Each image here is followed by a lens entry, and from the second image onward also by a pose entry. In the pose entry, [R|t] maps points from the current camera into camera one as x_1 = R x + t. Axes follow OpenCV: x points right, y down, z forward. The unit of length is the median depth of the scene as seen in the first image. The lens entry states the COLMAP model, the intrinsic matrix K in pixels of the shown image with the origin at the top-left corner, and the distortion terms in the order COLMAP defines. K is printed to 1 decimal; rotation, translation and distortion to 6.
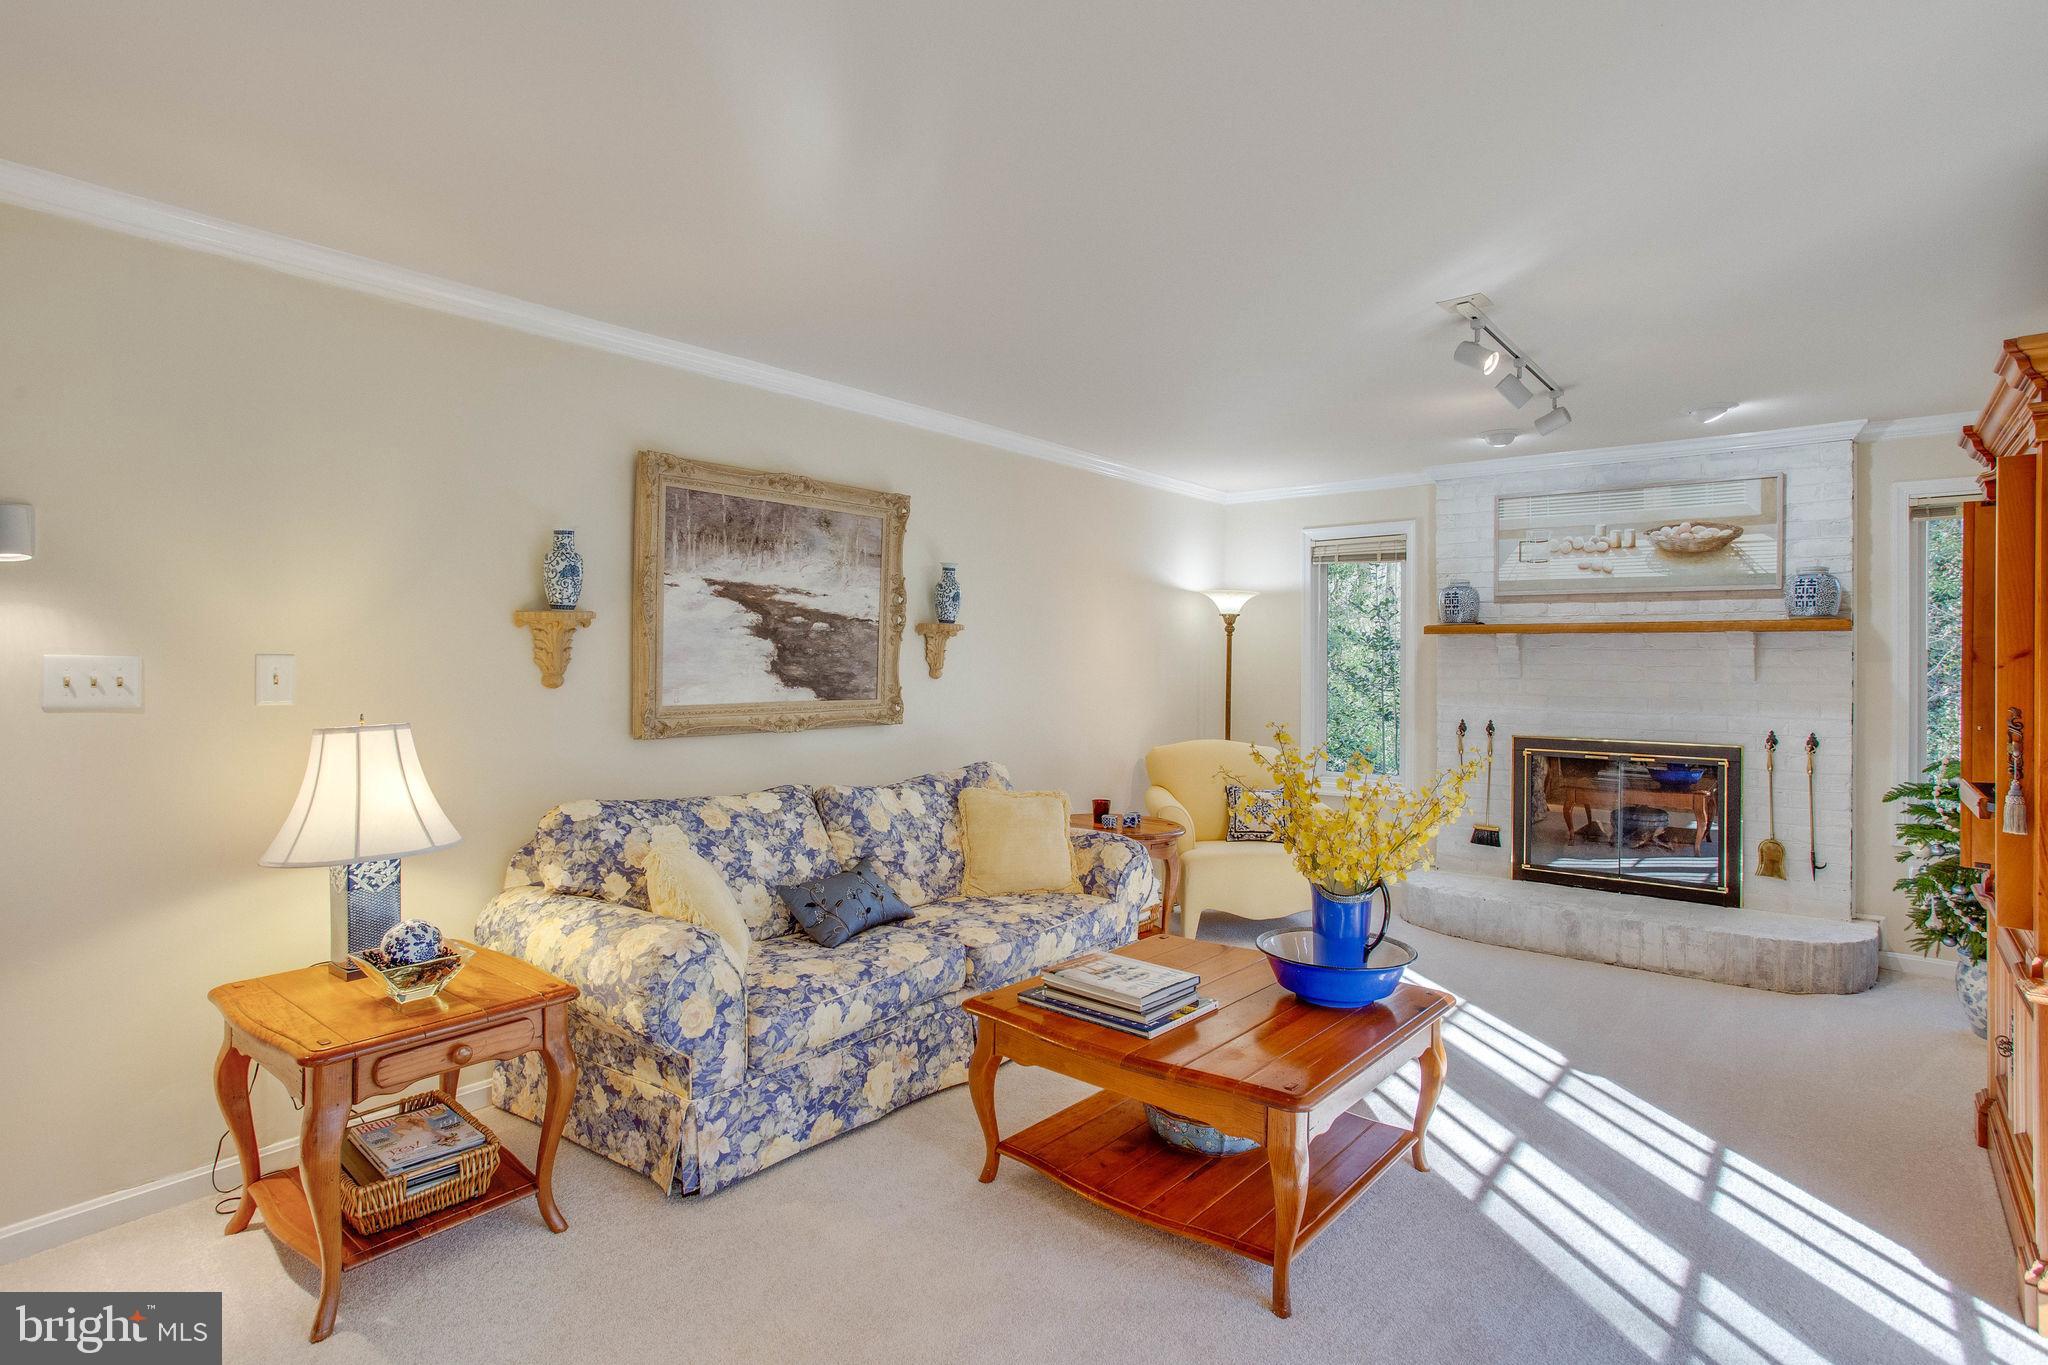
lens RADIAL K [[1030.1, 0, 1067.8], [0, 1030.1, 657.1], [0, 0, 1]] dist [-0.003869, -0.000332]
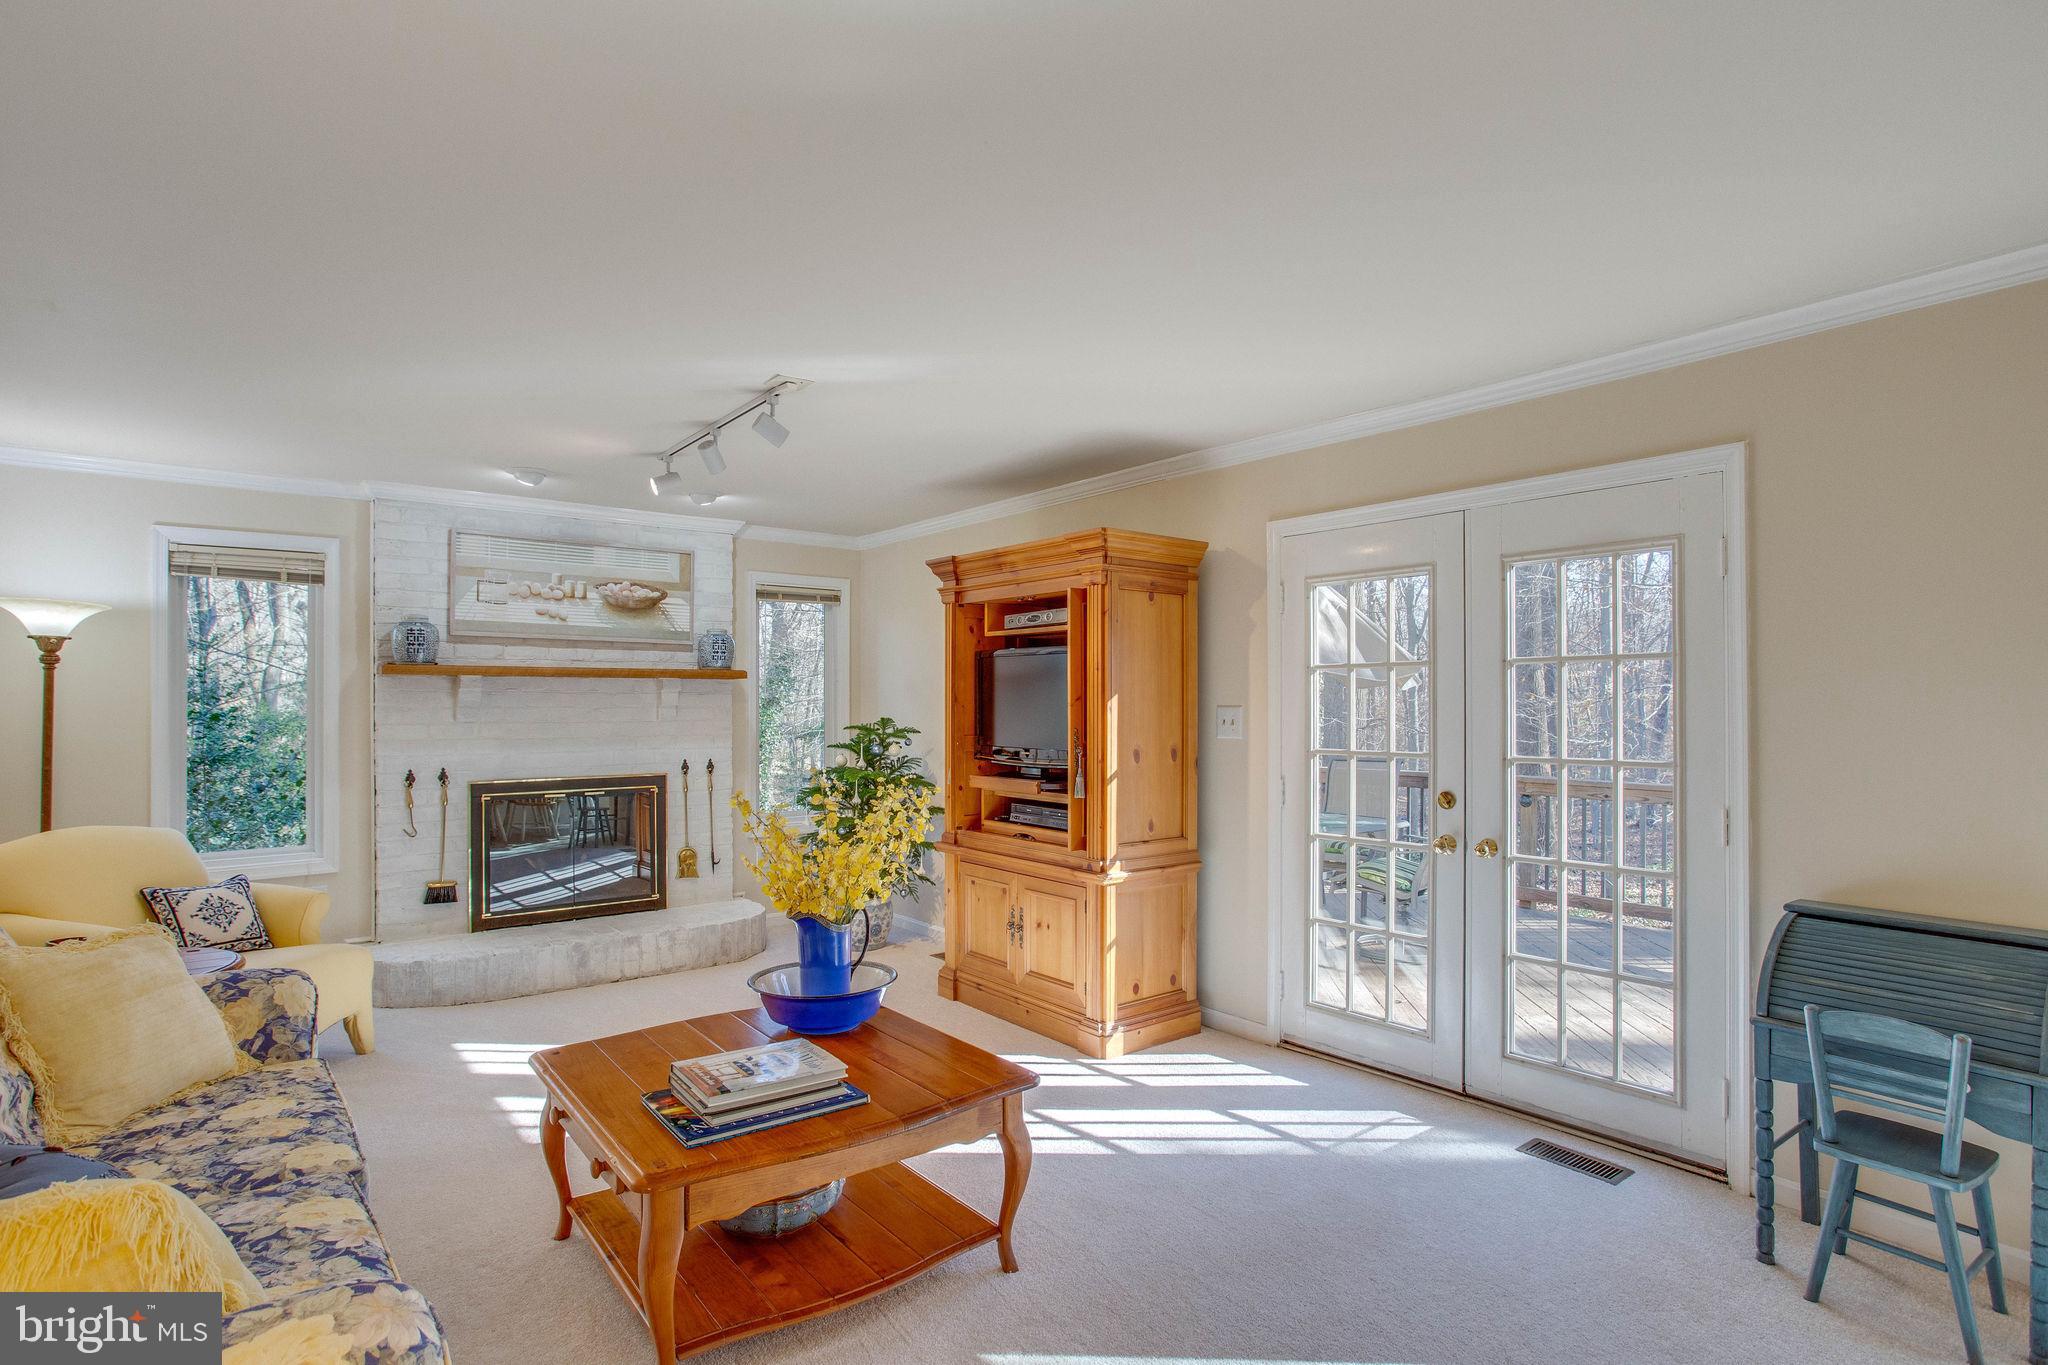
lens RADIAL K [[1024.3, 0, 1018.4], [0, 1024.3, 688.6], [0, 0, 1]] dist [-0.064485, 0.040644]
pose [[0.229653, 0.006838, 0.973249, -0.383649], [0.002959, 0.999966, -0.007724, -0.002079], [-0.973268, 0.004653, 0.229625, 0.308837]]
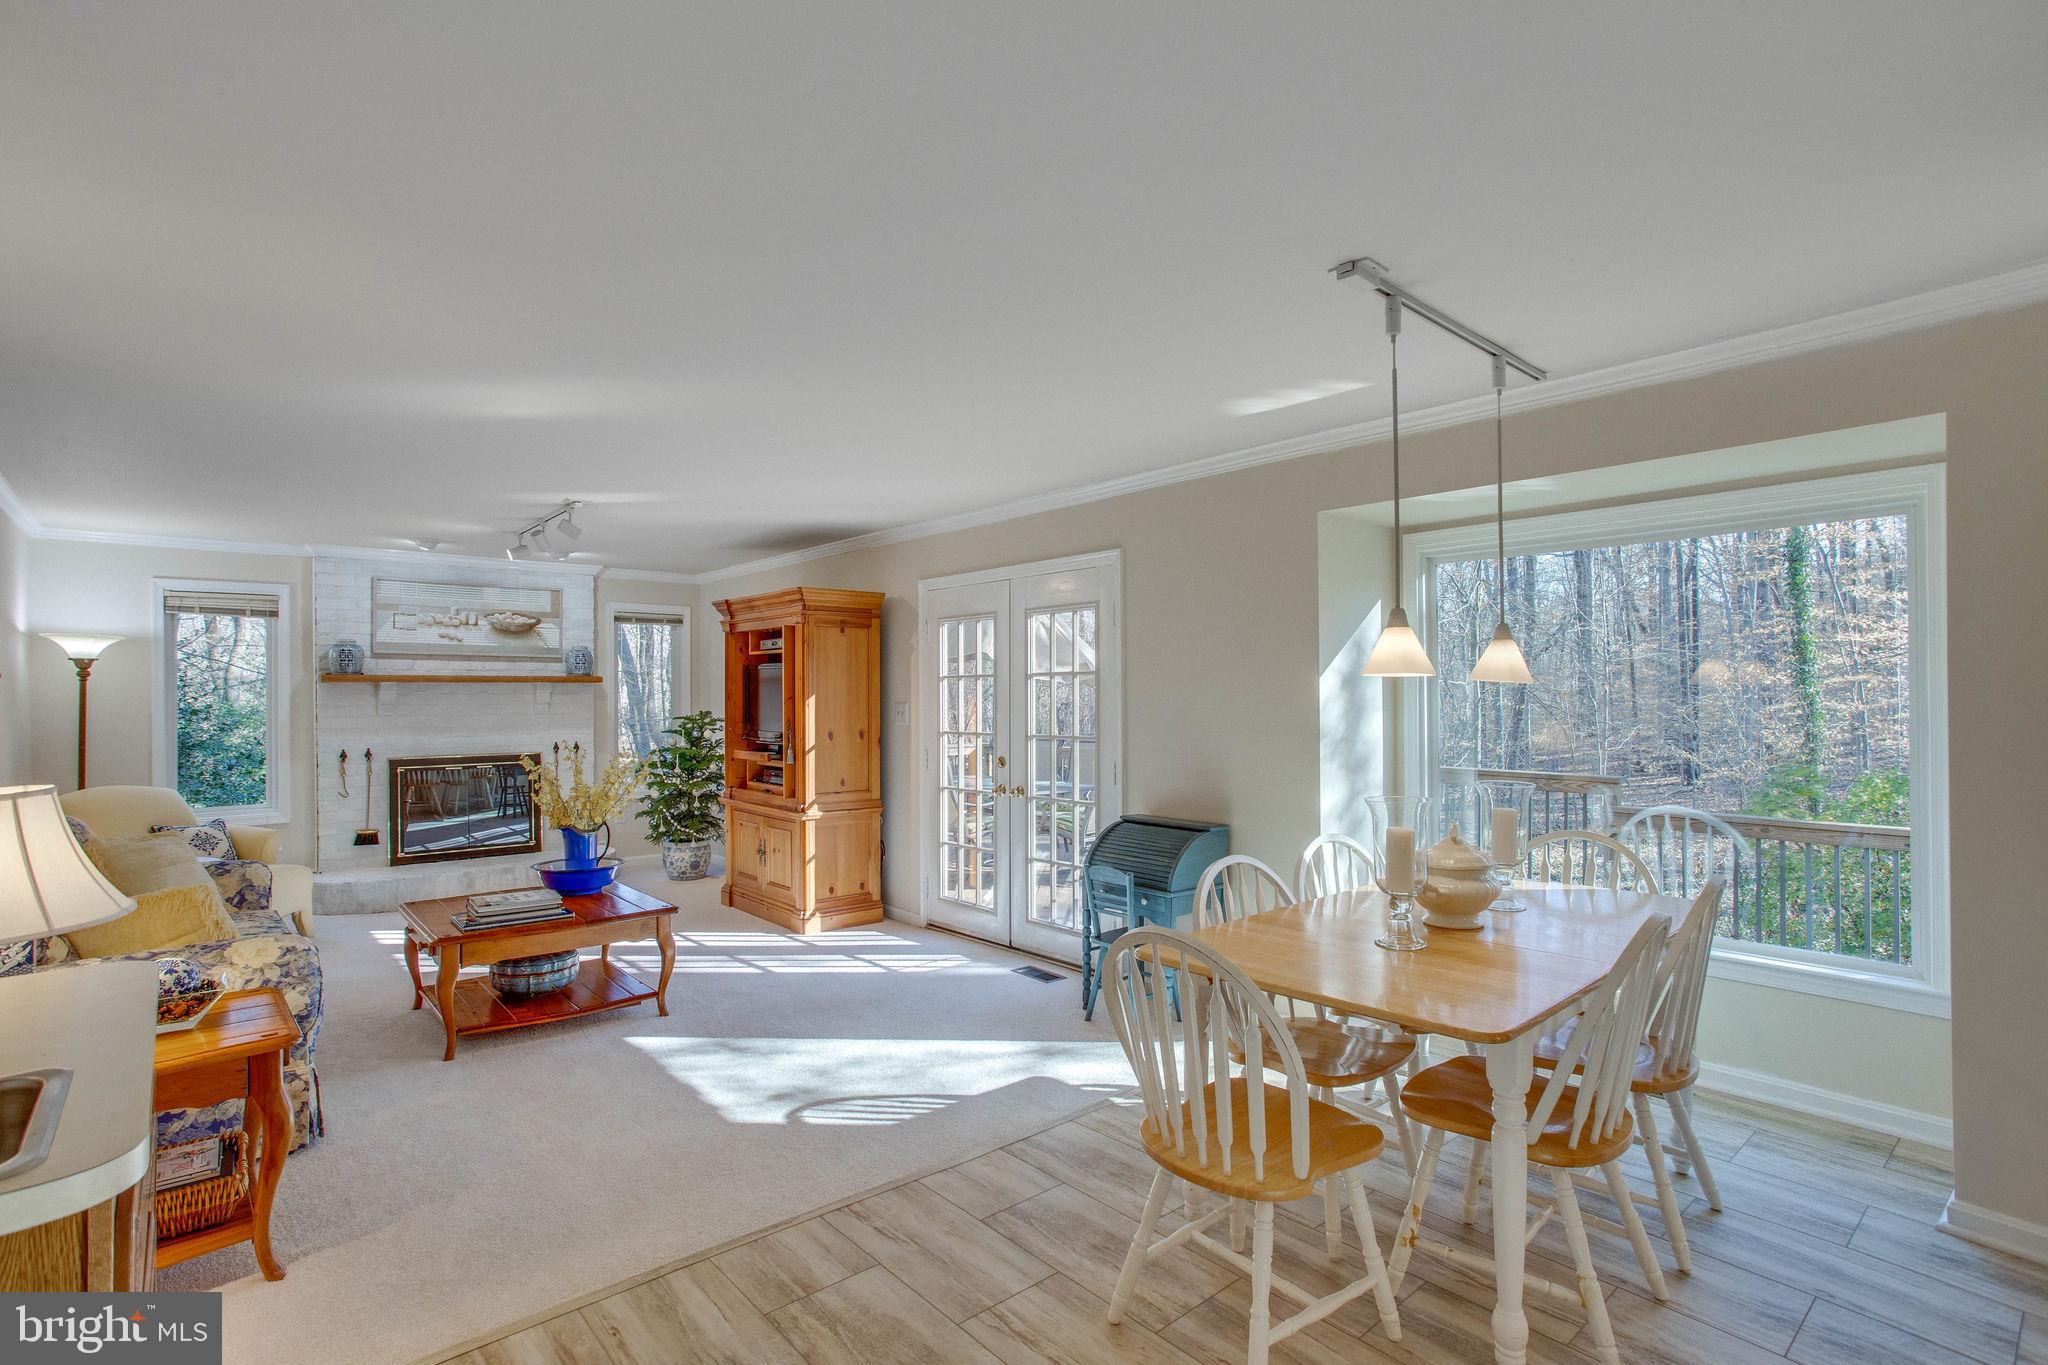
lens RADIAL K [[981.2, 0, 1031.1], [0, 981.2, 687.9], [0, 0, 1]] dist [-0.060613, 0.034633]
pose [[0.175938, -0.000031, 0.984401, -0.683260], [0.005749, 0.999983, -0.000996, -0.009677], [-0.984385, 0.005835, 0.175935, -0.036598]]
